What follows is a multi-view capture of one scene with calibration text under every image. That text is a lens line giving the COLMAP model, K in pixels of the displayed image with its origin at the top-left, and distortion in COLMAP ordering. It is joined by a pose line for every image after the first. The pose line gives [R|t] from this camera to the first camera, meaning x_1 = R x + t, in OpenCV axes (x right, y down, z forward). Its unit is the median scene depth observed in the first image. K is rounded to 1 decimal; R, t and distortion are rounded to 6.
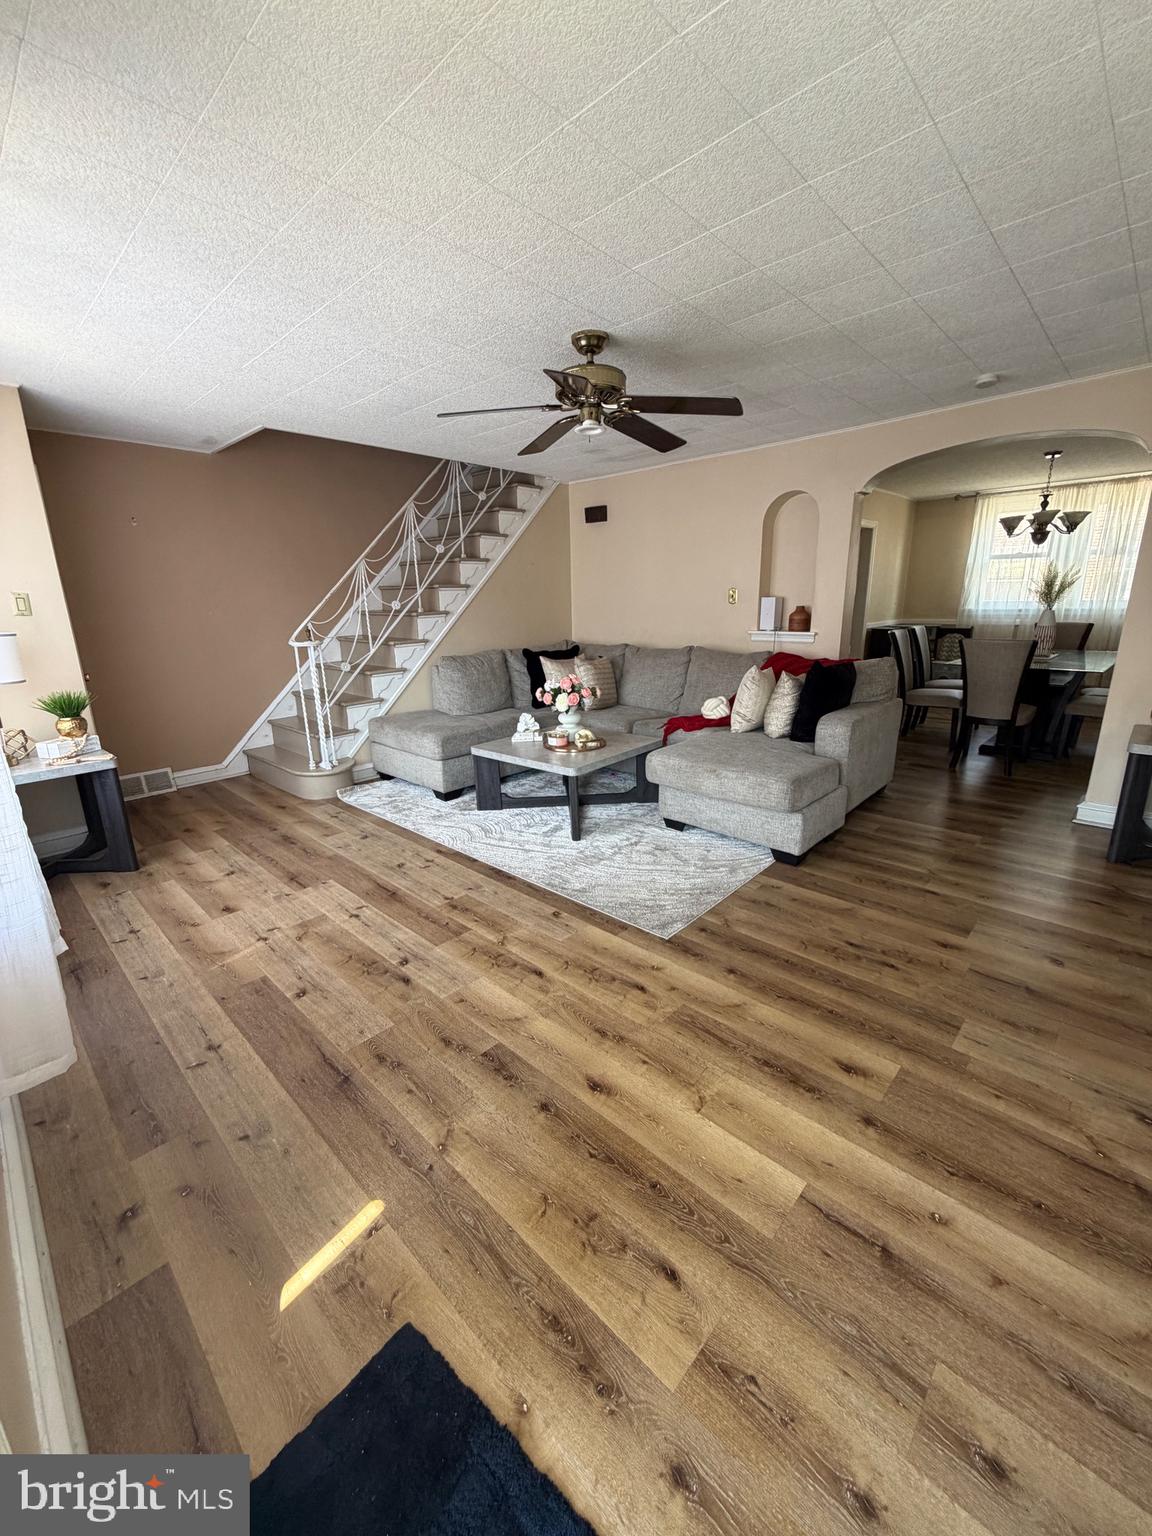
lens RADIAL K [[610.5, 0, 579.7], [0, 610.5, 770.9], [0, 0, 1]] dist [-0.000440, -0.000273]
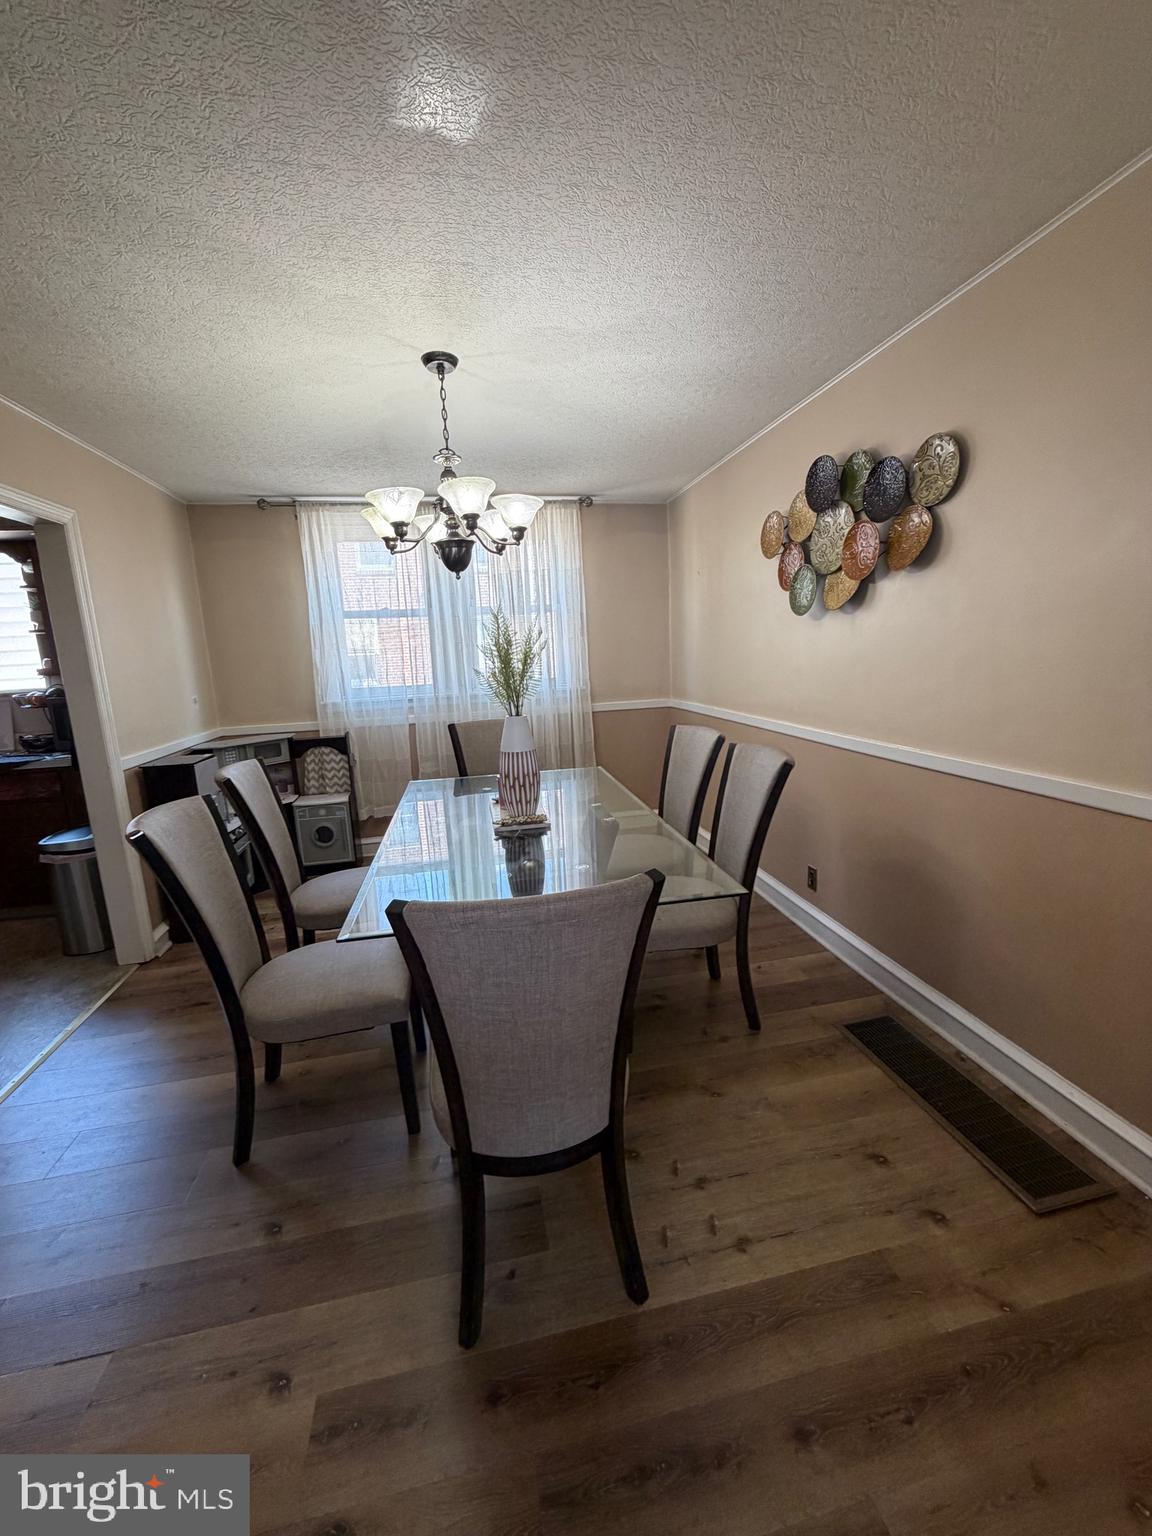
lens RADIAL K [[610.5, 0, 584.9], [0, 610.5, 768.2], [0, 0, 1]] dist [-0.000440, -0.000273]
pose [[0.578390, -0.153675, 0.801155, 0.315521], [0.251475, 0.967855, 0.004100, -0.152401], [-0.776032, 0.199099, 0.598443, 0.501083]]
